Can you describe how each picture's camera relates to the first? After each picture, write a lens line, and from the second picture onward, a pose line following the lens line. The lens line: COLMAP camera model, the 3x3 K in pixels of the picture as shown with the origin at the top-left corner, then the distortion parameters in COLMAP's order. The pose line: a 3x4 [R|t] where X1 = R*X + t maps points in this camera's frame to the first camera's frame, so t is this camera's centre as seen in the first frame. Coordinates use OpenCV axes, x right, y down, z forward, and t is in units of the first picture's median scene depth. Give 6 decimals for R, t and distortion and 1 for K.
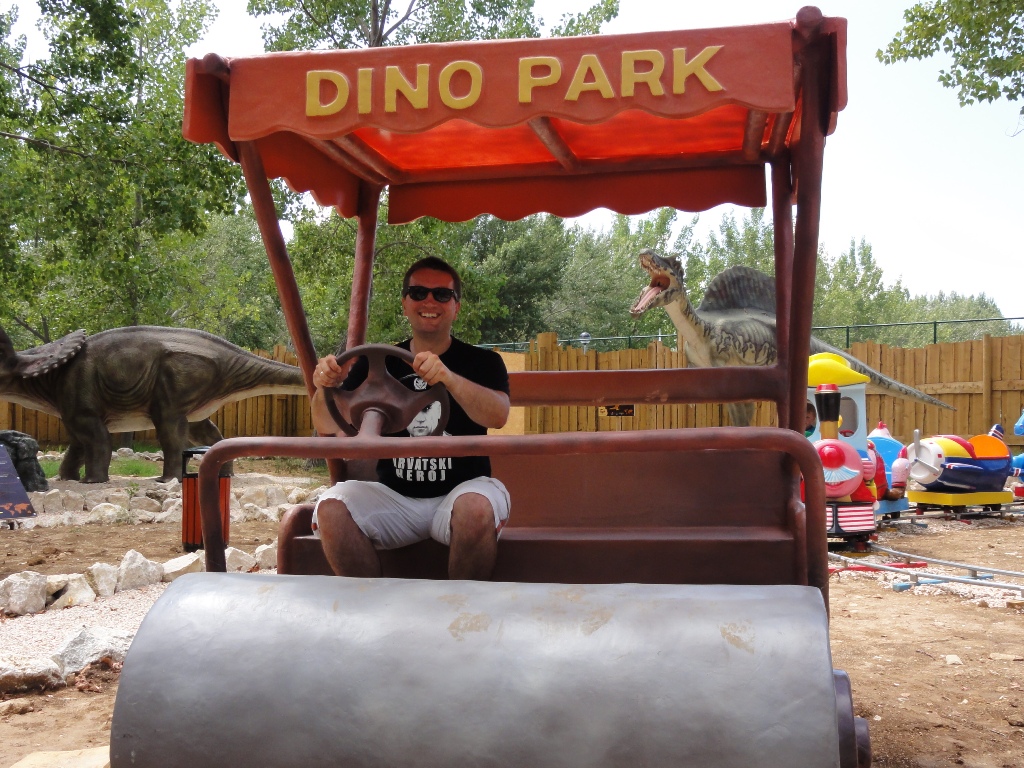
lens RADIAL K [[956.2, 0, 512.7], [0, 956.2, 384.5], [0, 0, 1]] dist [-0.003354, 0.000000]
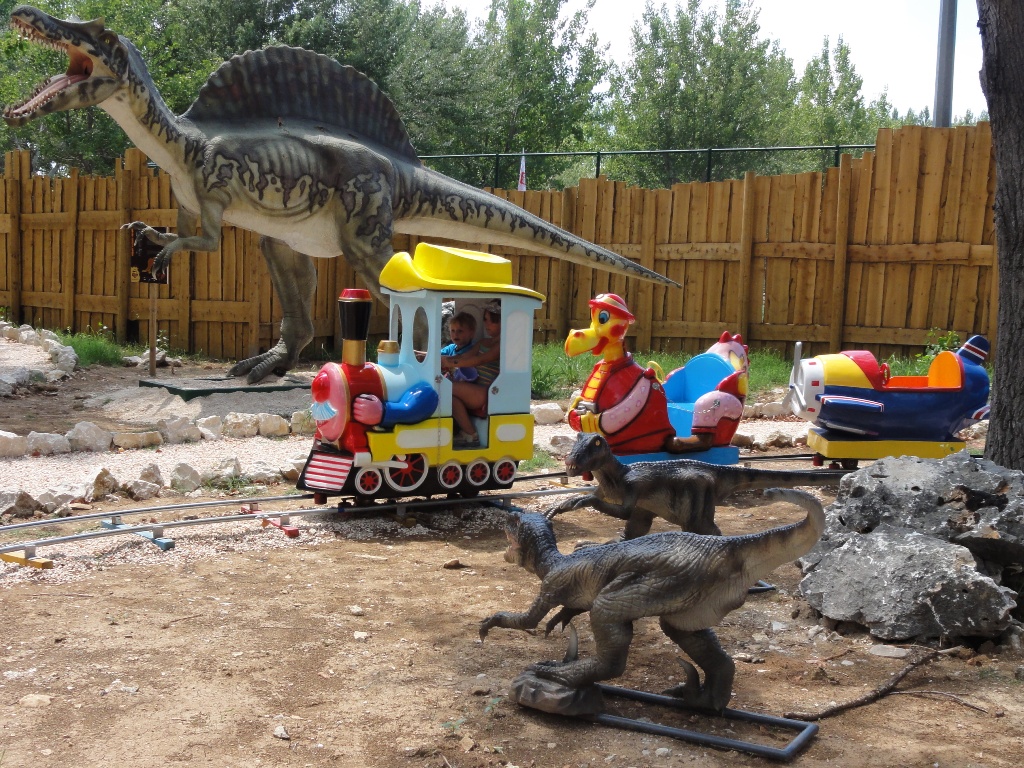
lens RADIAL K [[1160.4, 0, 511.0], [0, 1160.4, 383.2], [0, 0, 1]] dist [0.009808, 0.000000]
pose [[0.999083, 0.023728, 0.035636, 0.306292], [-0.028617, 0.989215, 0.143647, -0.018345], [-0.031843, -0.144535, 0.988987, 0.191558]]
